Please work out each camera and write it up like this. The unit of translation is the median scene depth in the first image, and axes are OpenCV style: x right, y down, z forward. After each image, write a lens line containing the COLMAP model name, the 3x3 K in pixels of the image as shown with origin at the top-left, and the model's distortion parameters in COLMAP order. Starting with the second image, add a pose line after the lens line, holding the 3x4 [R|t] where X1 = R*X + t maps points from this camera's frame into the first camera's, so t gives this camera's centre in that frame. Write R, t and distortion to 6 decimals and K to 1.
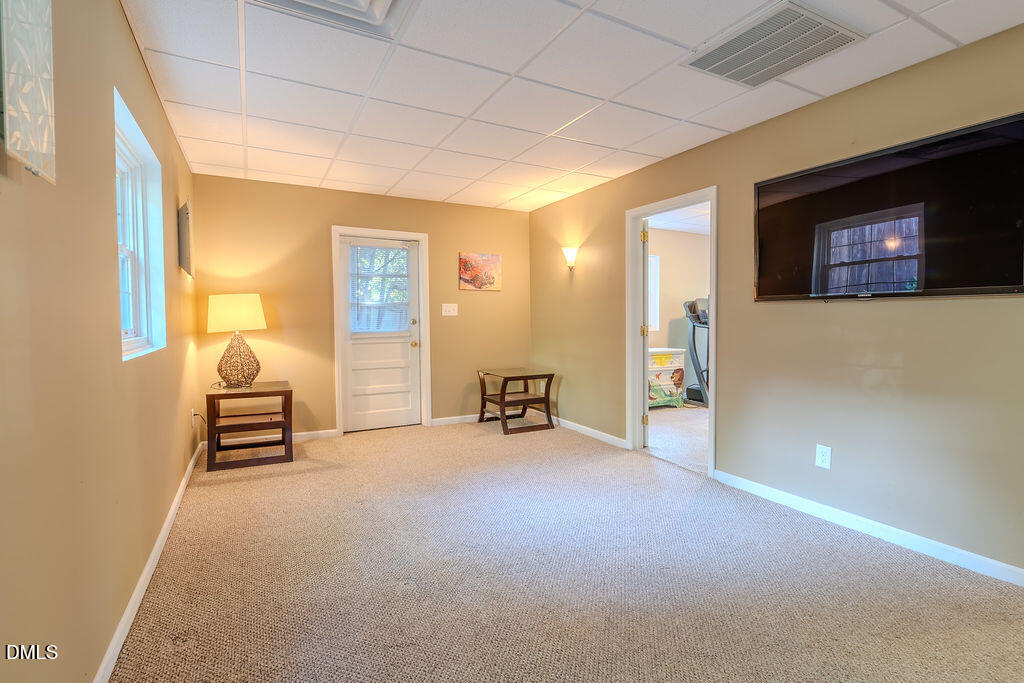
lens RADIAL K [[486.8, 0, 511.6], [0, 486.8, 336.9], [0, 0, 1]] dist [-0.003961, -0.000076]
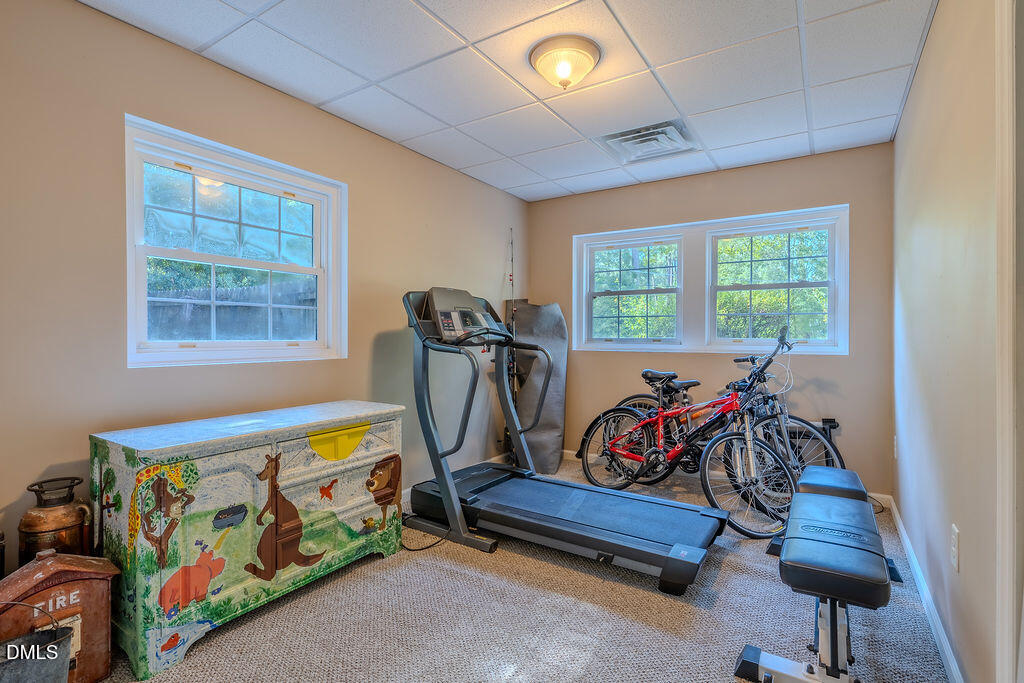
lens RADIAL K [[486.8, 0, 512.7], [0, 486.8, 338.1], [0, 0, 1]] dist [-0.003961, -0.000076]
pose [[0.877314, 0.003614, 0.479903, 0.242502], [0.009740, 0.999632, -0.025334, -0.020774], [-0.479818, 0.026900, 0.876956, 0.601912]]
